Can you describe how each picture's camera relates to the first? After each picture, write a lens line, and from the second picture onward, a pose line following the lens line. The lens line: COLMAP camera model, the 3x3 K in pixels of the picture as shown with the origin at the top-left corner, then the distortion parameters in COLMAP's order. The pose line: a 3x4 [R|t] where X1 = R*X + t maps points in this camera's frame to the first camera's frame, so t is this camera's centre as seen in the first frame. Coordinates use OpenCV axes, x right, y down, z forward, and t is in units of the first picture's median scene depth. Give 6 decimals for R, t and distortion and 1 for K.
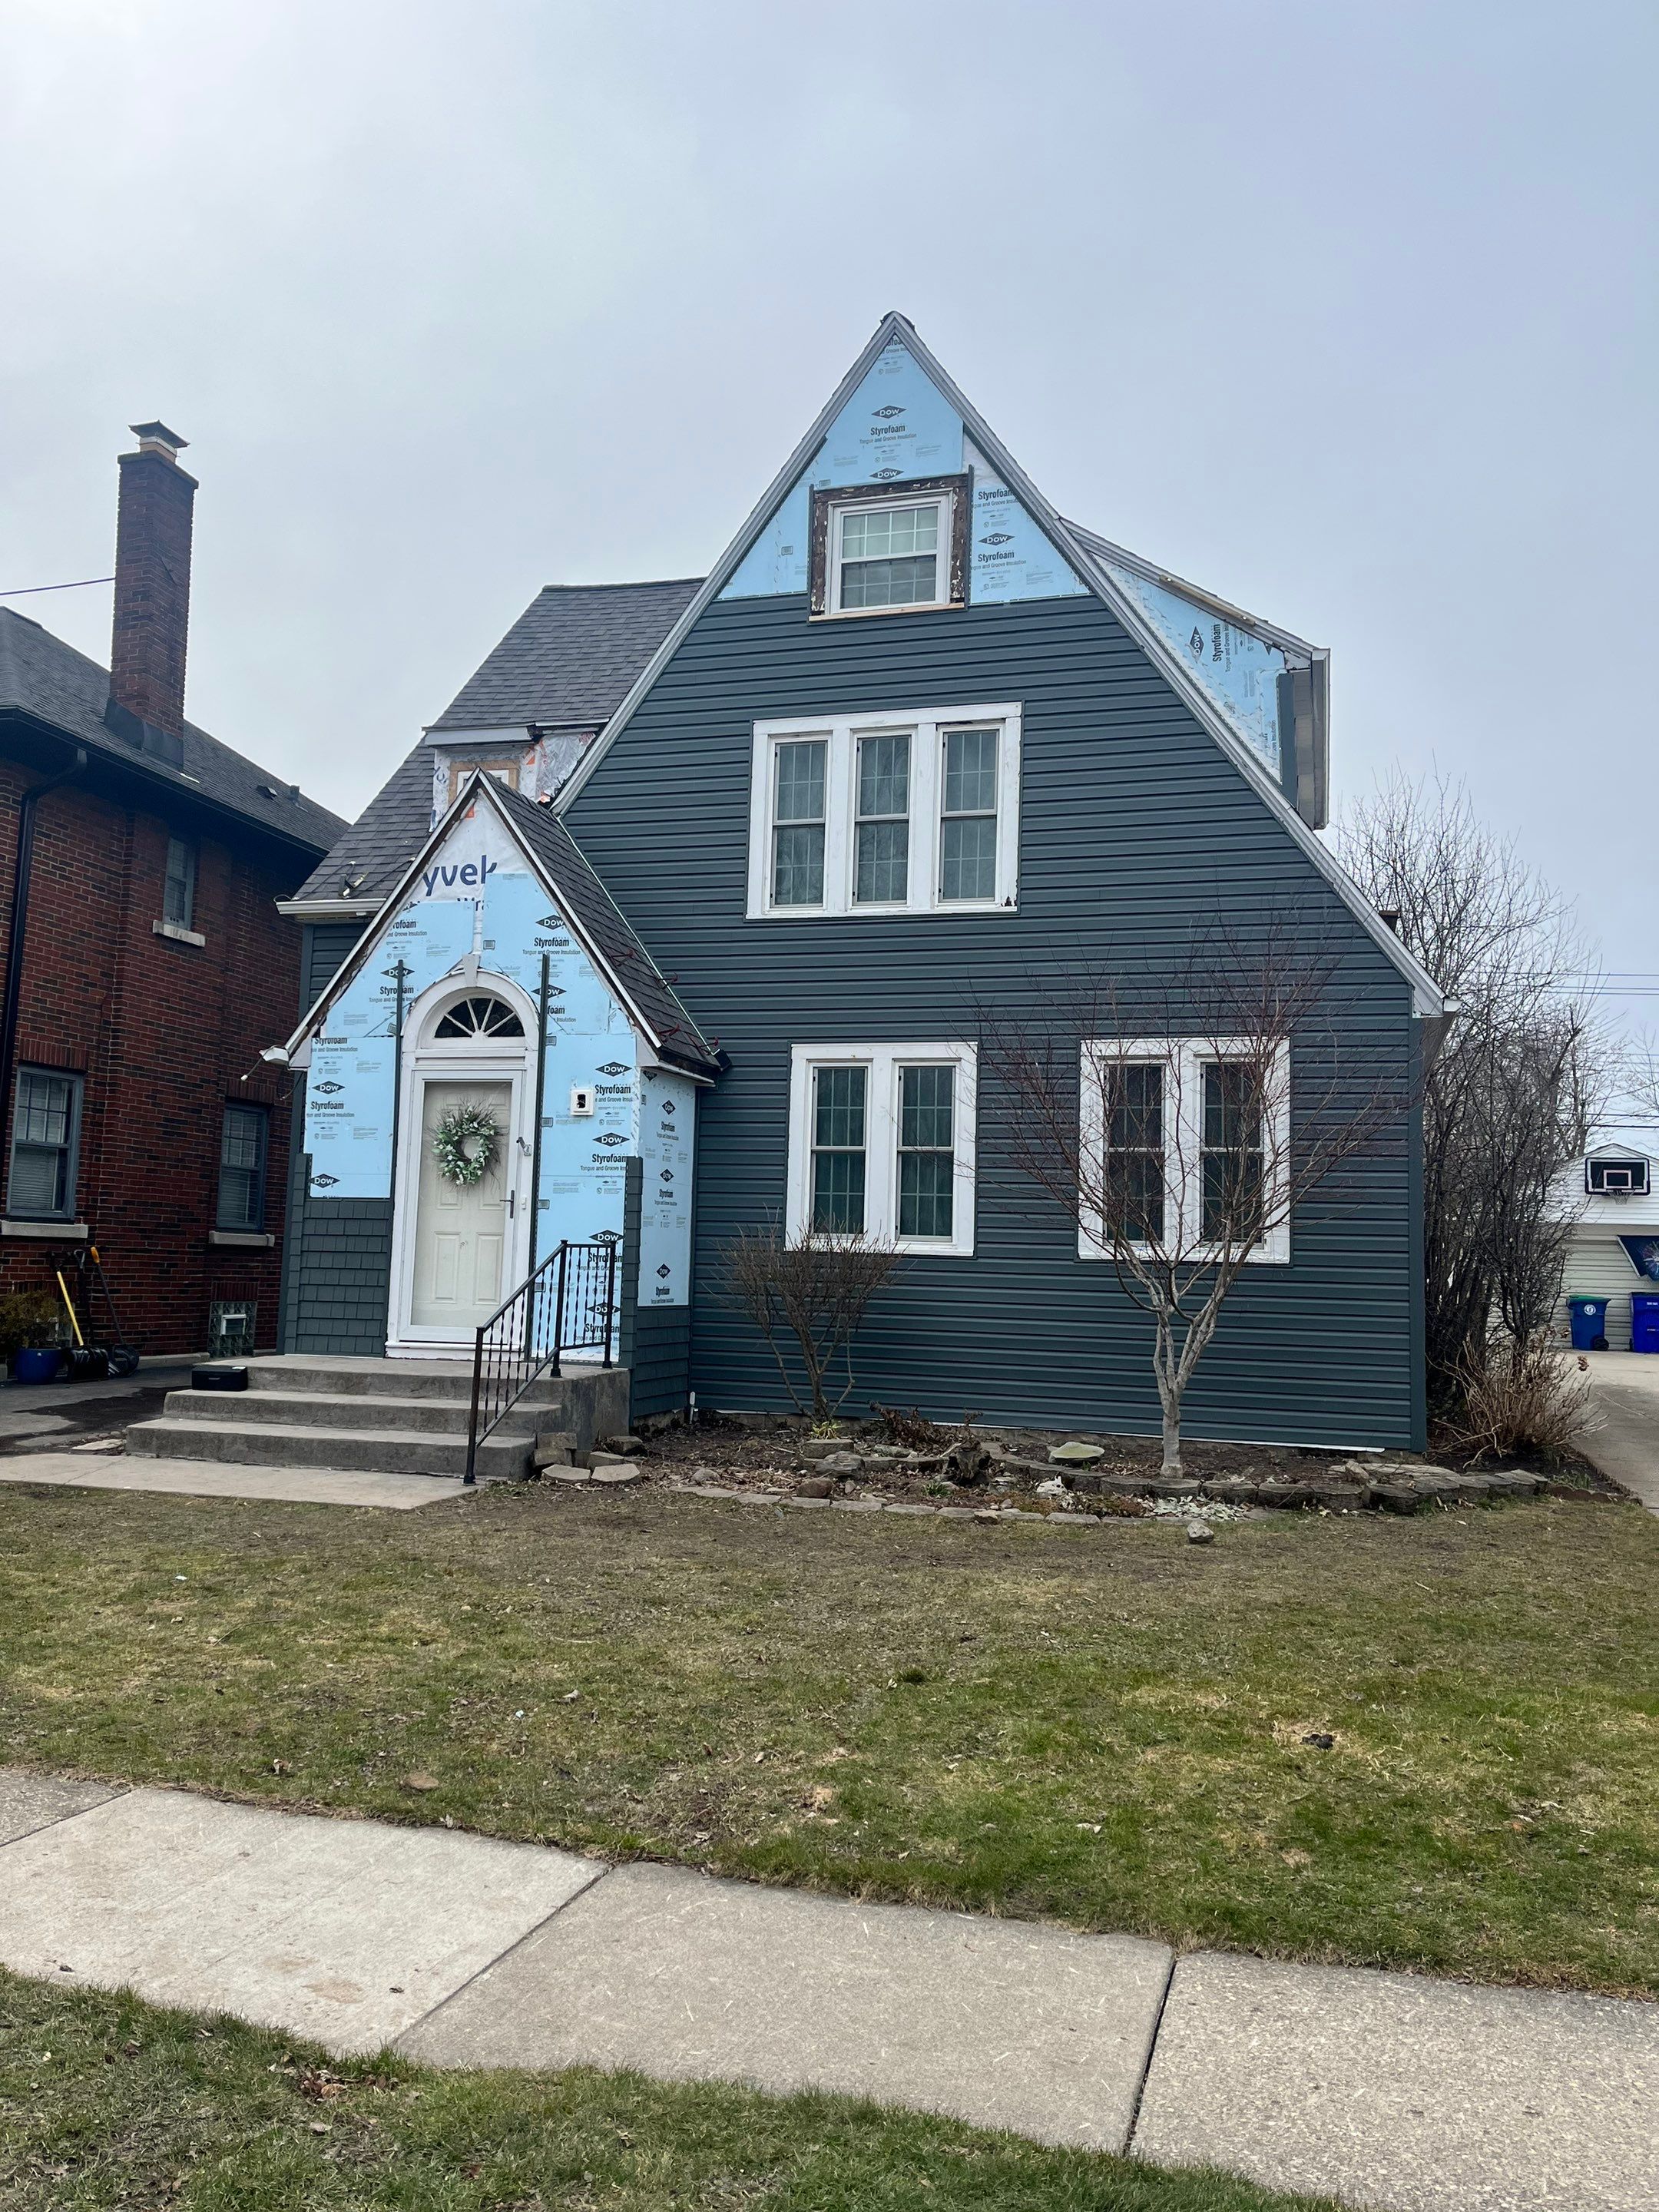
lens RADIAL K [[1683.0, 0, 822.6], [0, 1683.0, 1112.2], [0, 0, 1]] dist [0.054985, -0.073198]
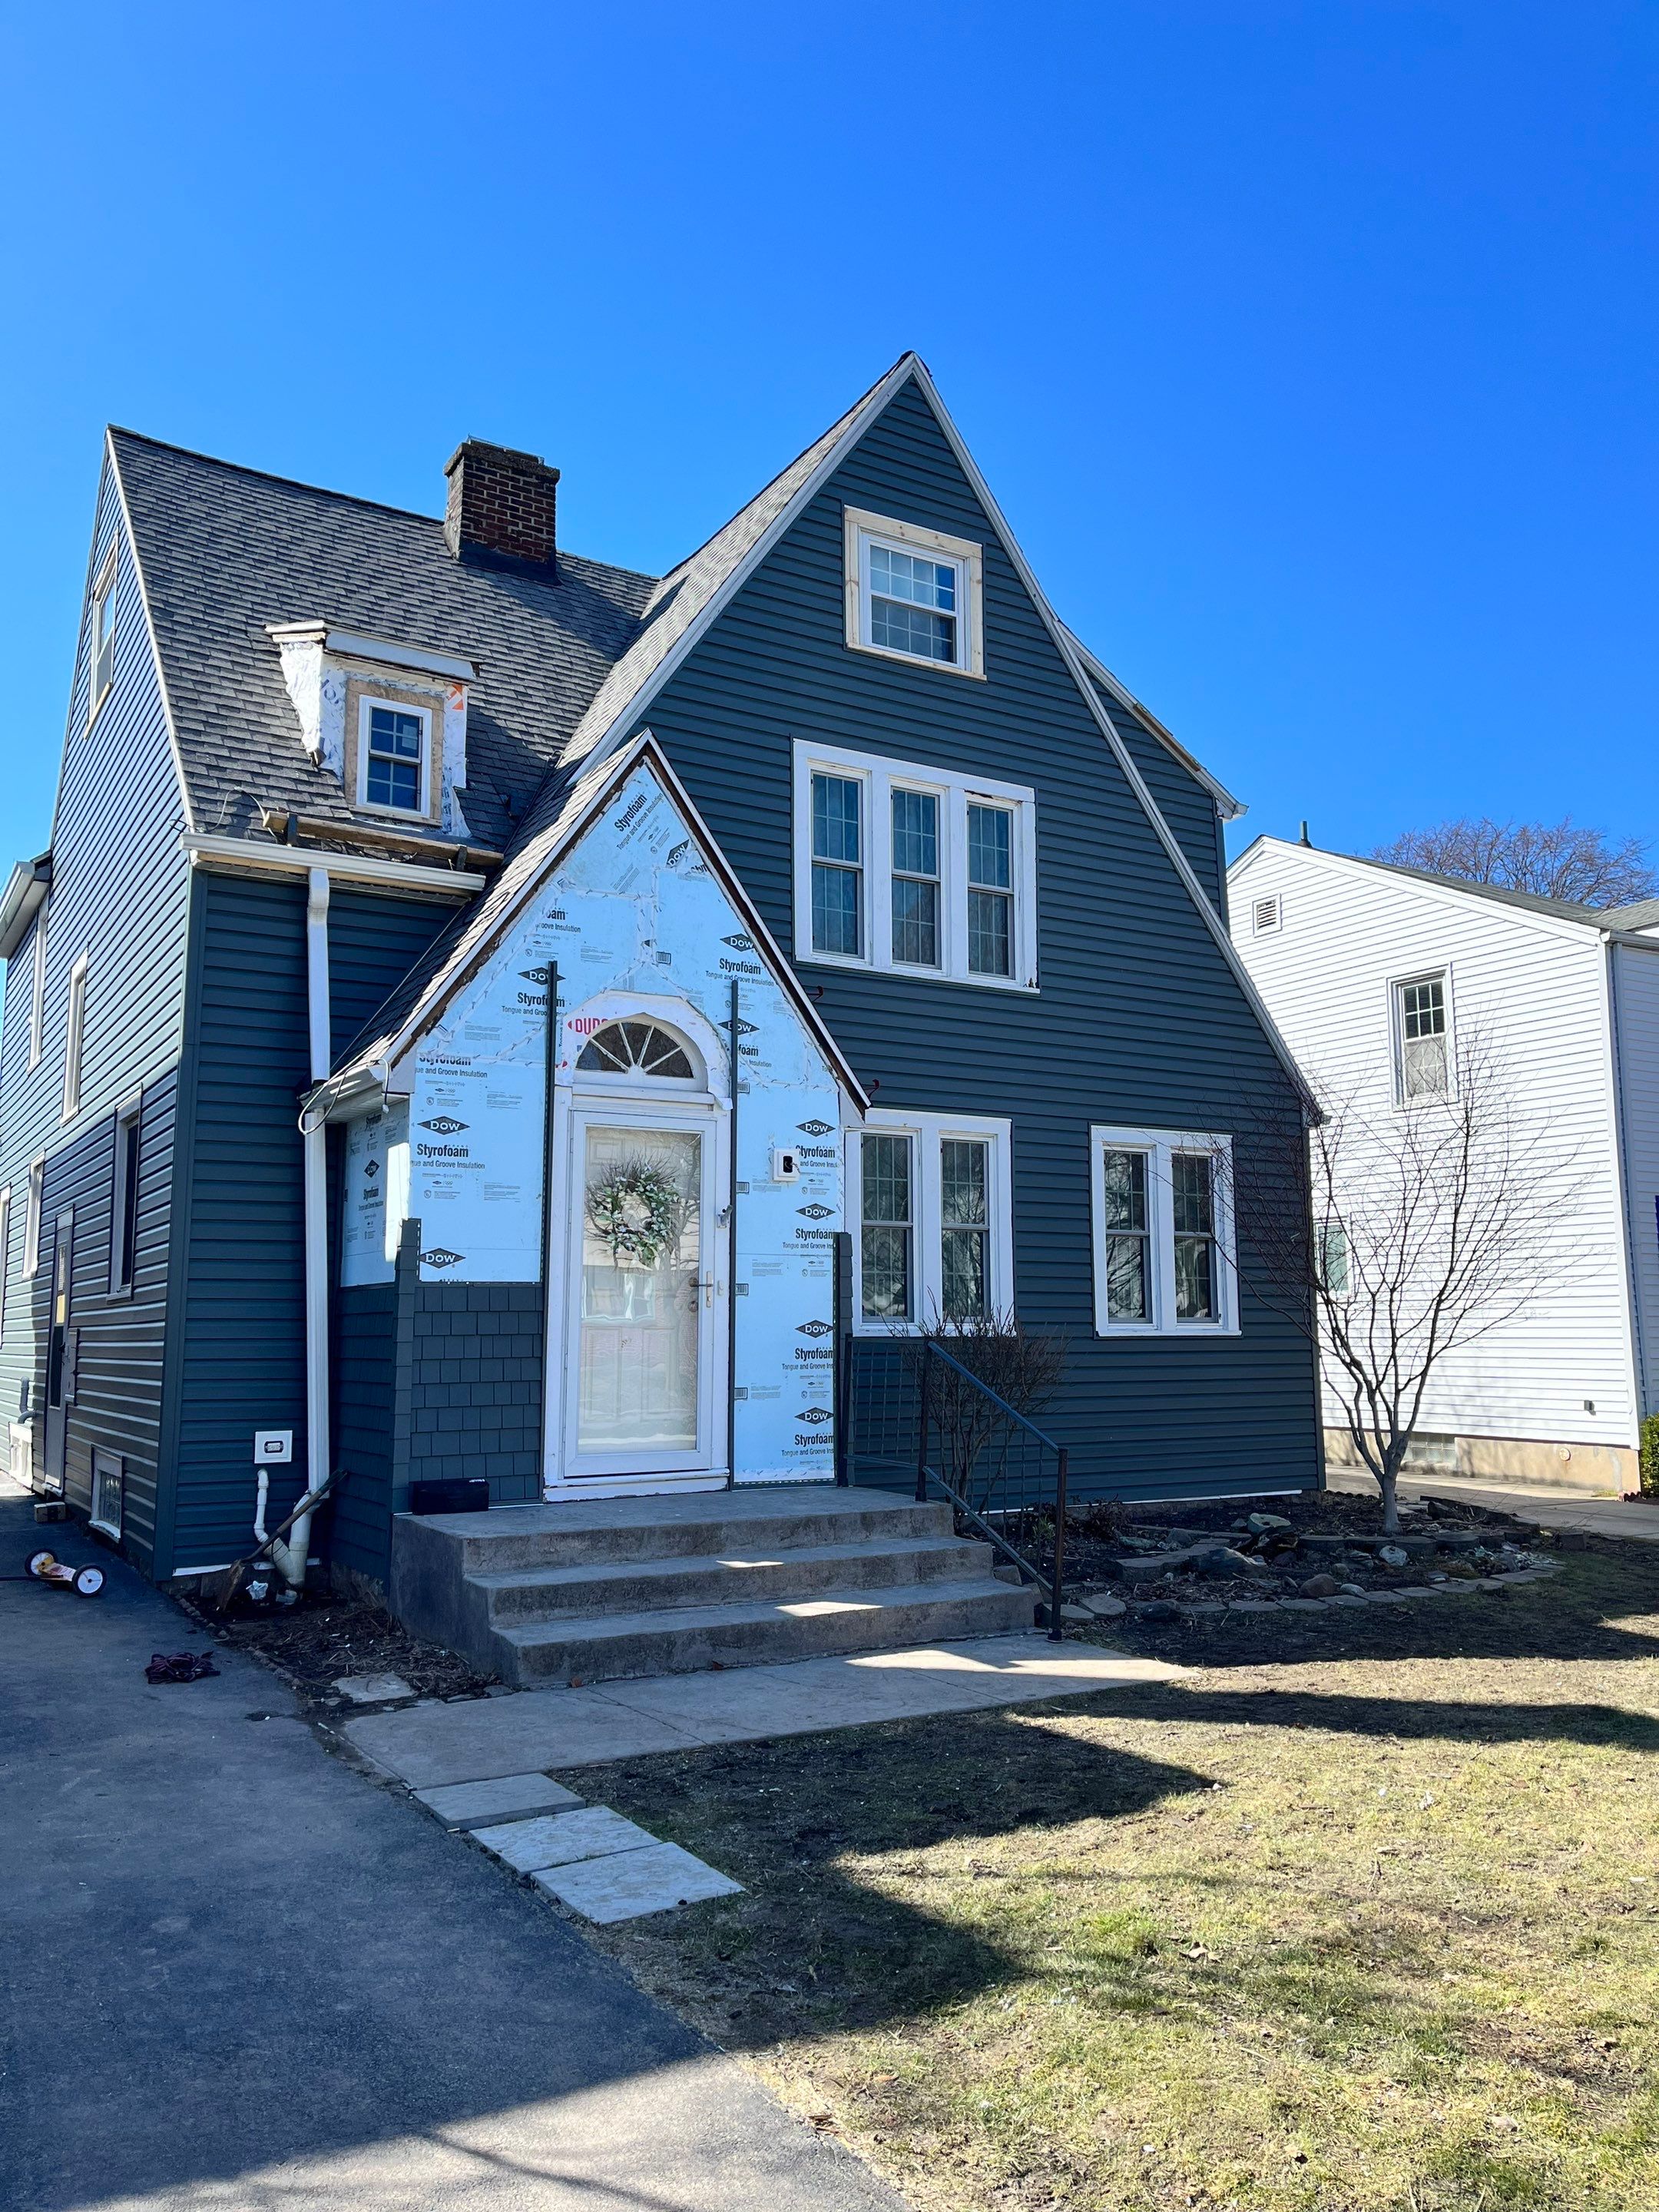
lens RADIAL K [[1683.0, 0, 830.2], [0, 1683.0, 1103.3], [0, 0, 1]] dist [0.054985, -0.073198]
pose [[0.670086, 0.070146, 0.738961, -0.708289], [-0.048519, 0.997535, -0.050695, 0.004191], [-0.740696, -0.001884, 0.671838, 0.409397]]
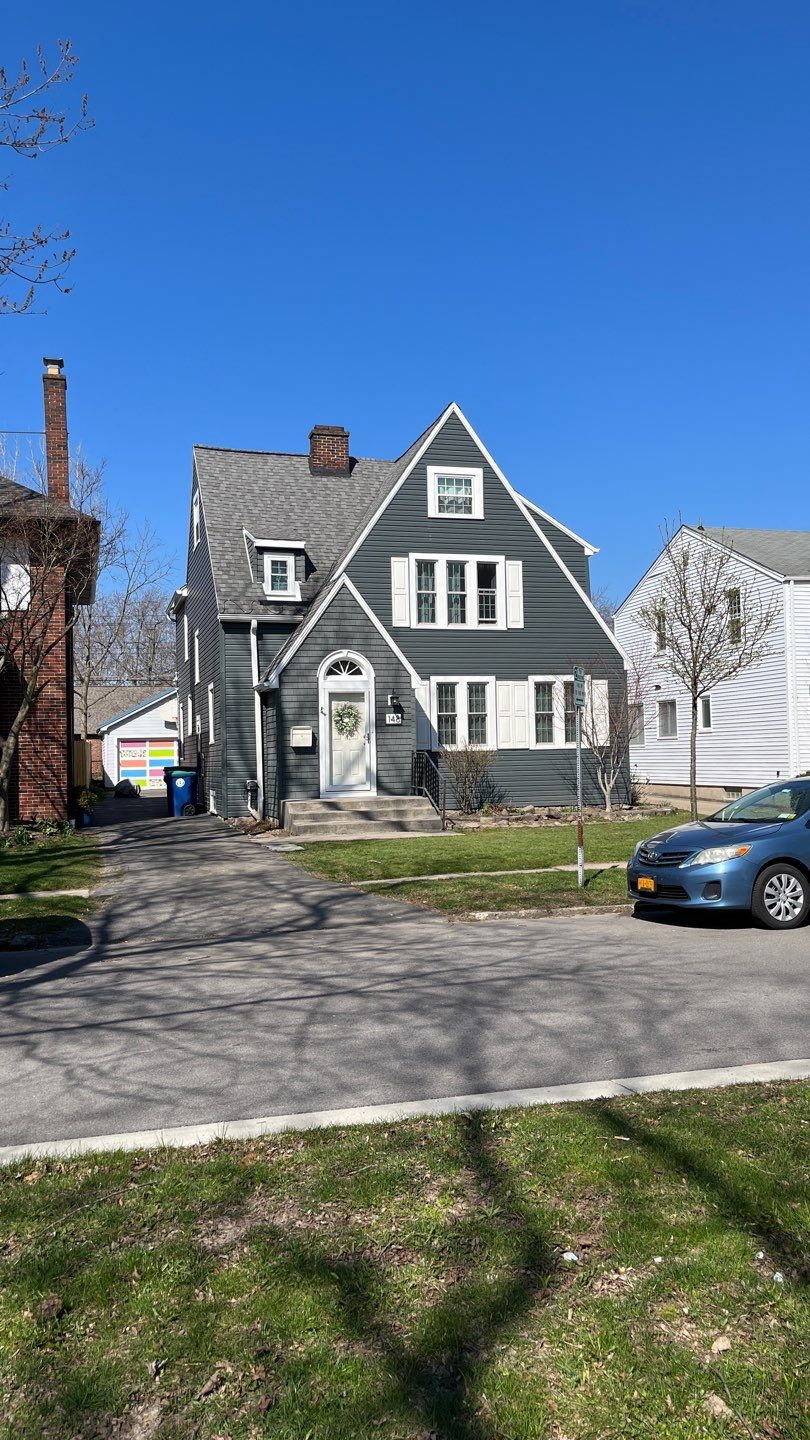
lens RADIAL K [[1092.9, 0, 406.0], [0, 1092.9, 722.5], [0, 0, 1]] dist [0.046502, 0.000281]
pose [[0.838935, -0.030747, 0.543362, -1.040689], [-0.006854, 0.997727, 0.067041, -0.084952], [-0.544189, -0.059967, 0.836817, -0.476947]]
